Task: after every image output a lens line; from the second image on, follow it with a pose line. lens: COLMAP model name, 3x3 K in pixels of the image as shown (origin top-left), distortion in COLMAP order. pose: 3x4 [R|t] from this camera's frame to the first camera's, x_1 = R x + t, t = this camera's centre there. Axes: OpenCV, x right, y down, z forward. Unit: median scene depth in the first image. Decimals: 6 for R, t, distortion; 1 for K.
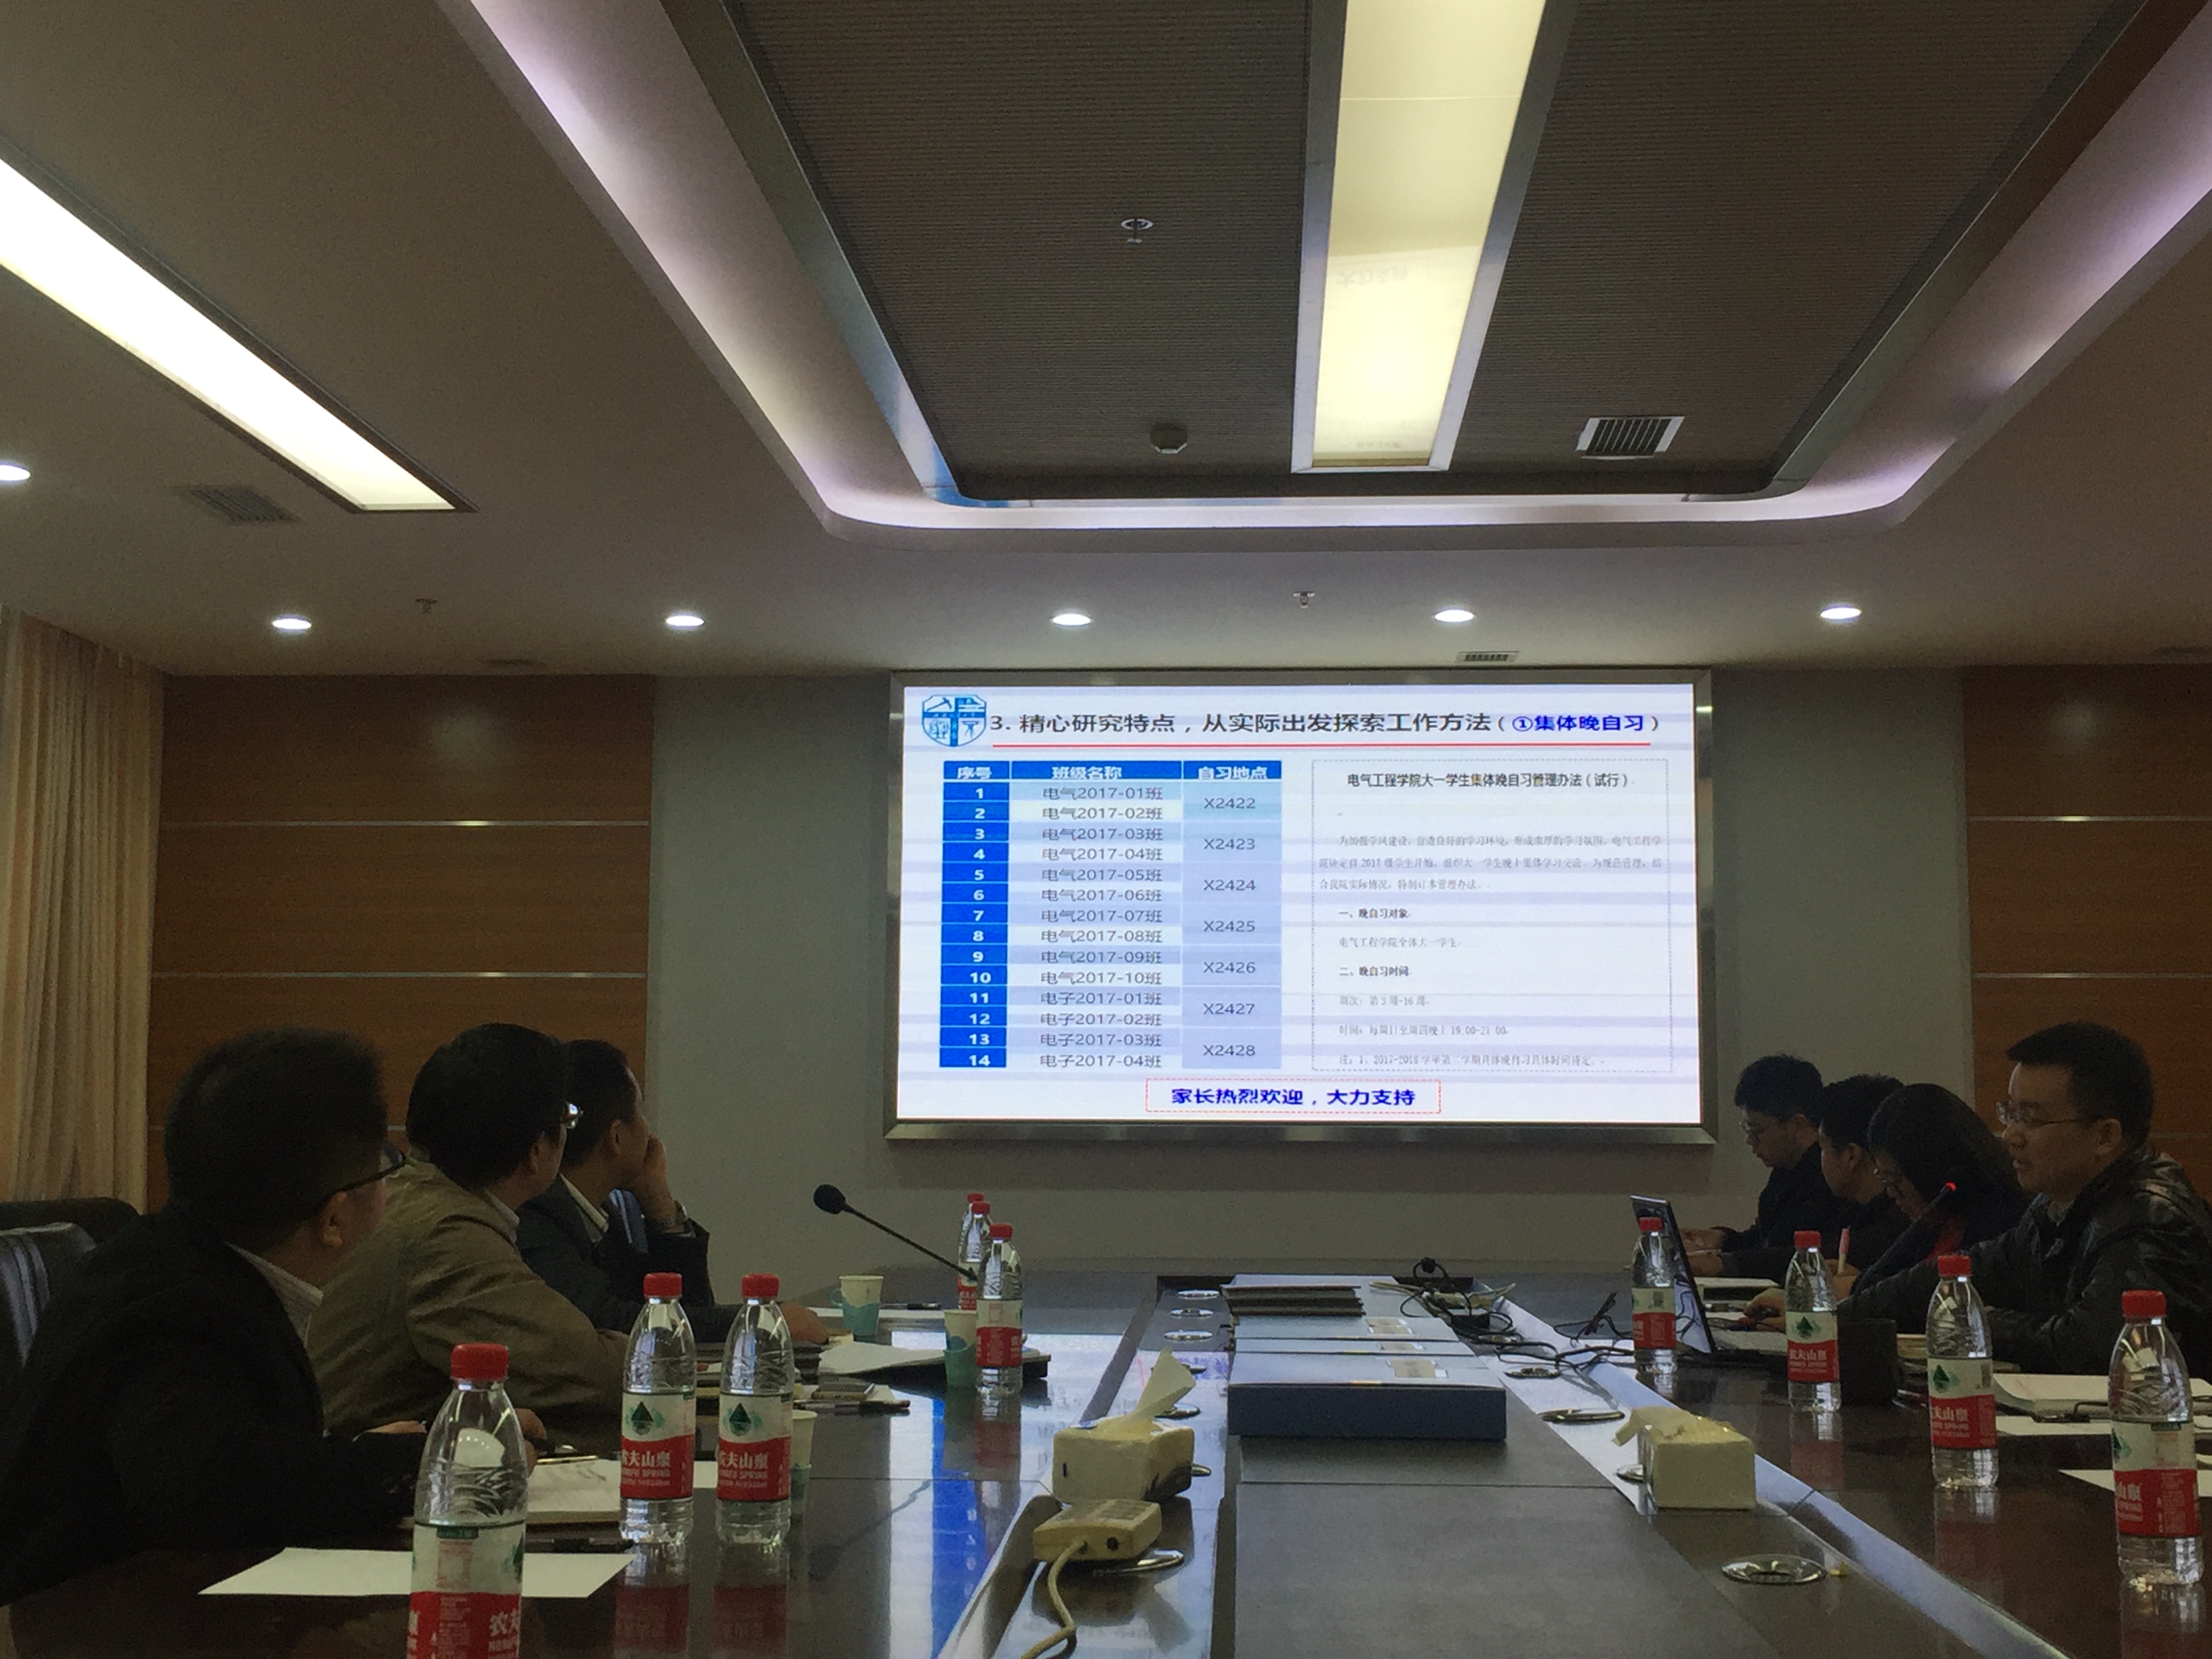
lens RADIAL K [[2882.3, 0, 1094.6], [0, 2882.3, 822.3], [0, 0, 1]] dist [0.040816, 0.000000]
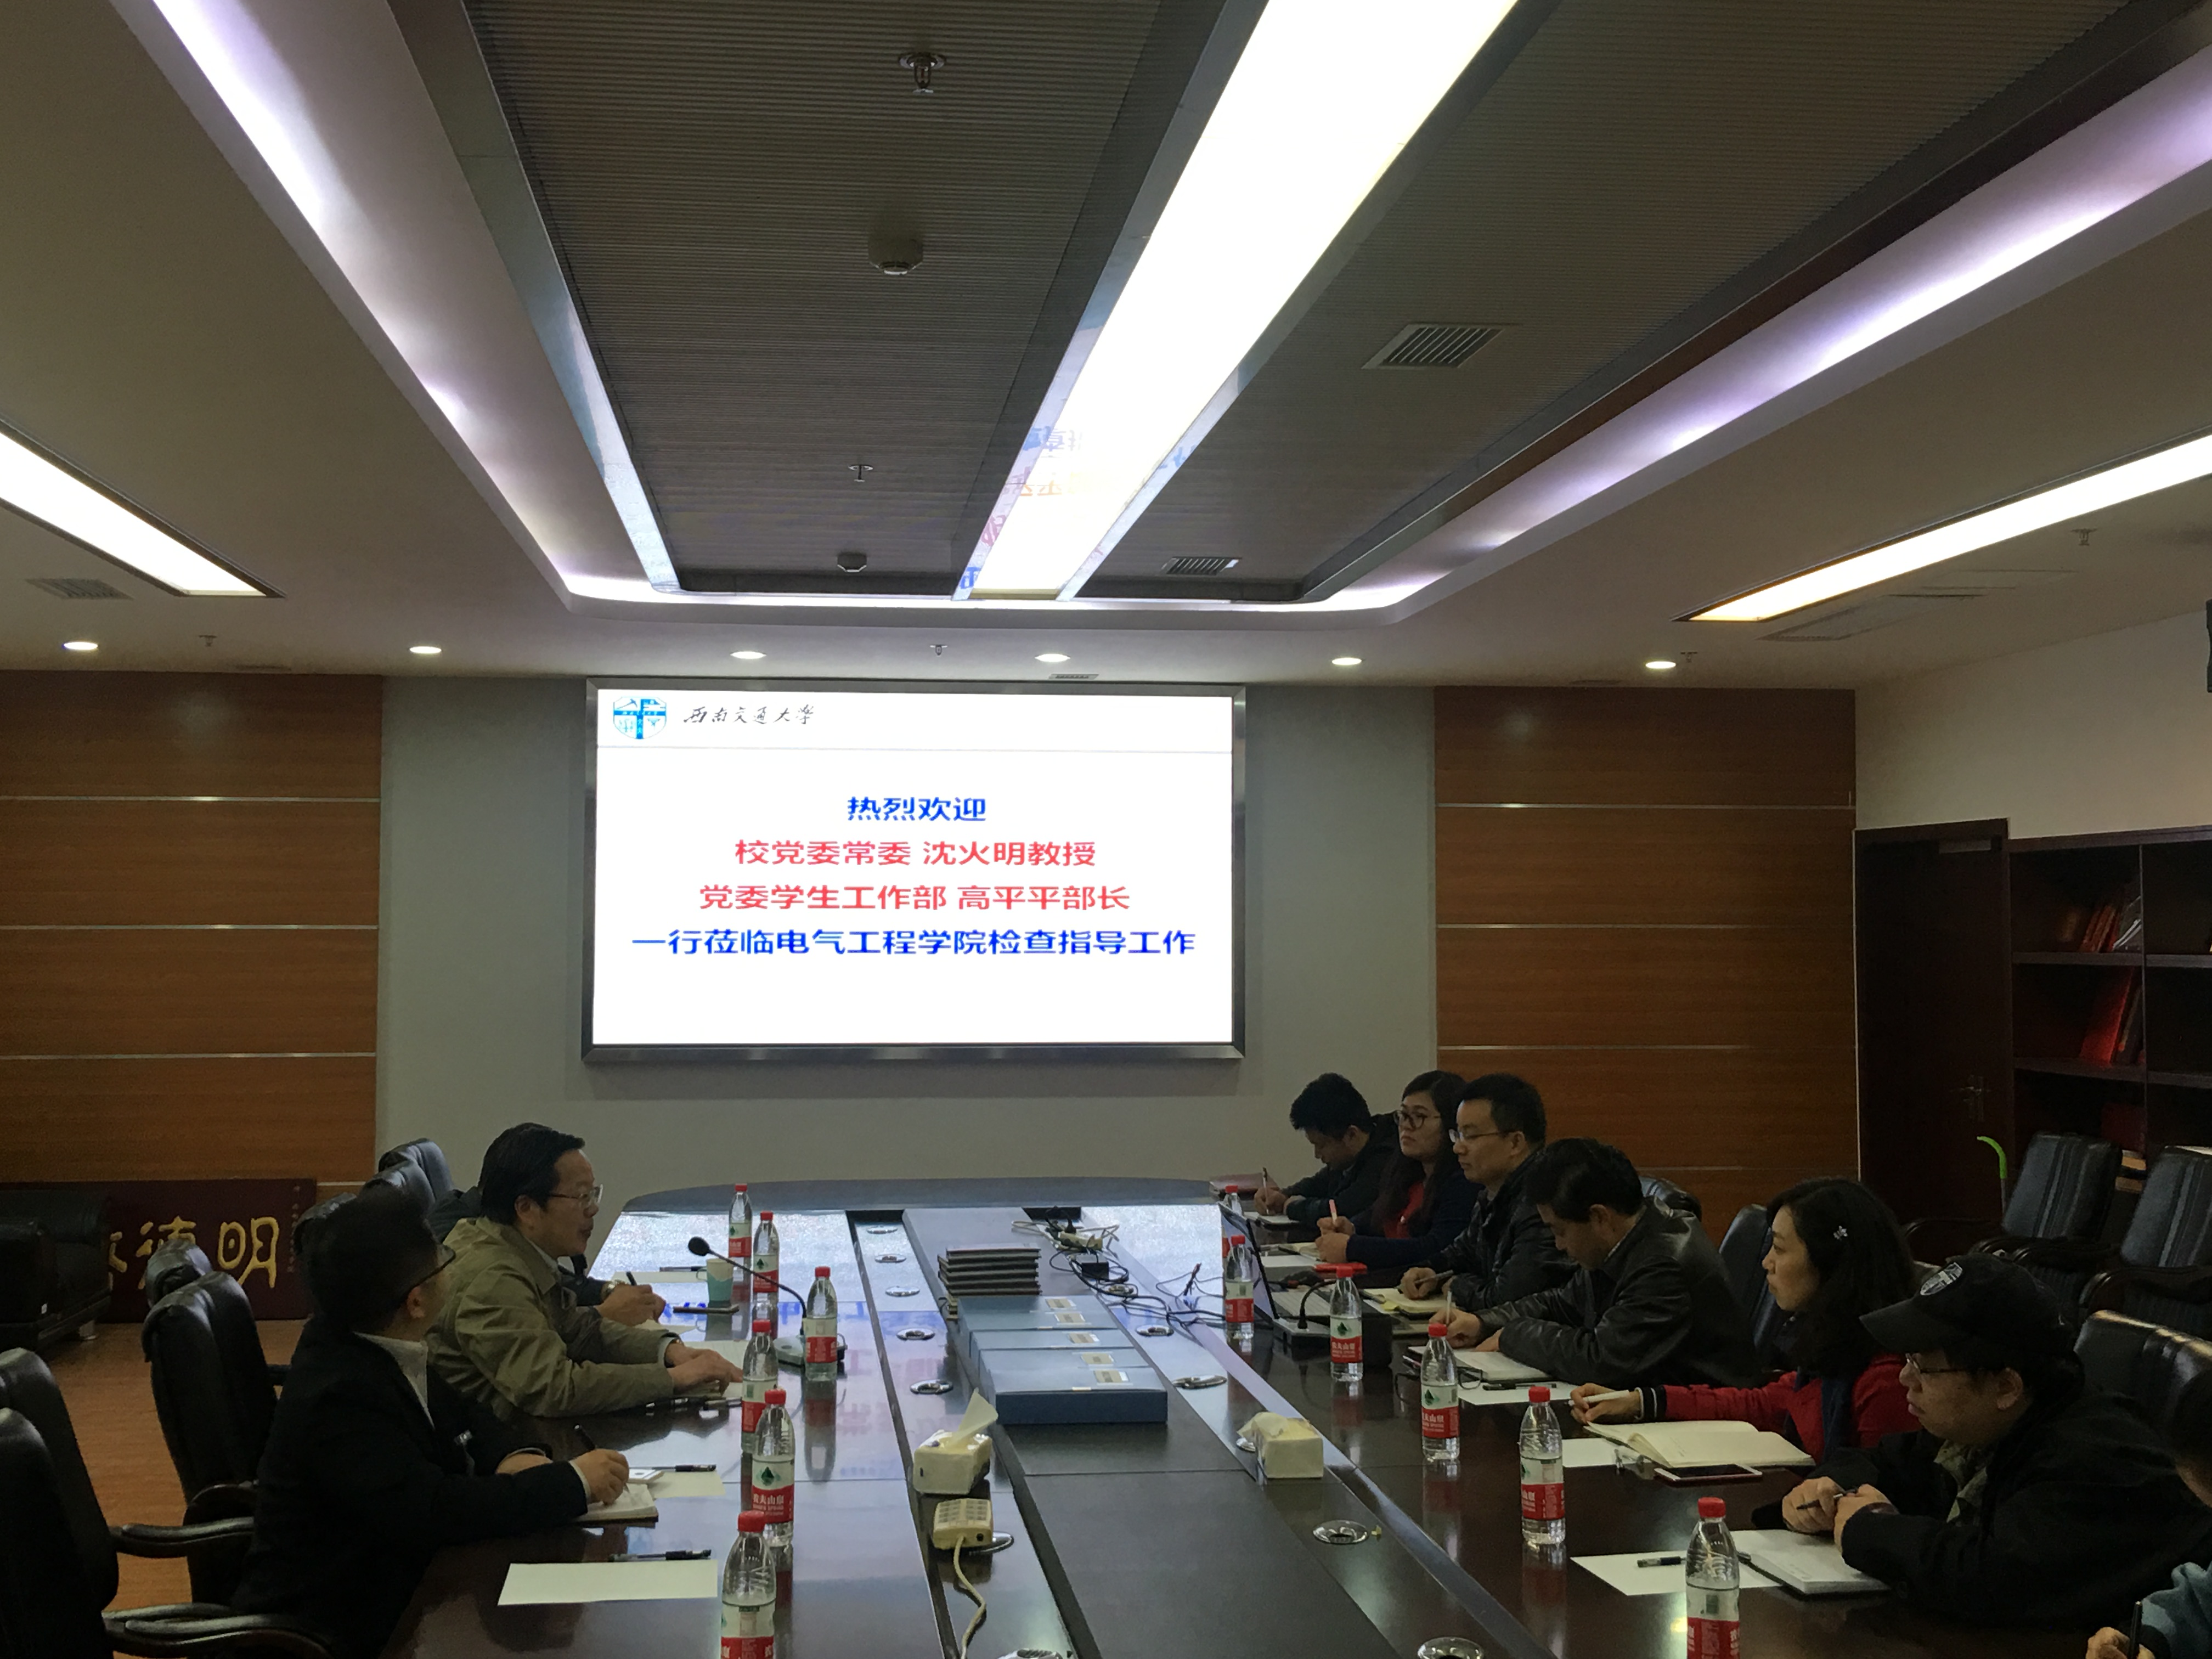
lens RADIAL K [[2599.4, 0, 1111.6], [0, 2599.4, 823.8], [0, 0, 1]] dist [0.053252, 0.000000]
pose [[0.985148, 0.004432, 0.171652, -0.047915], [-0.015197, 0.997994, 0.061453, -0.071659], [-0.171035, -0.063149, 0.983239, -0.139503]]
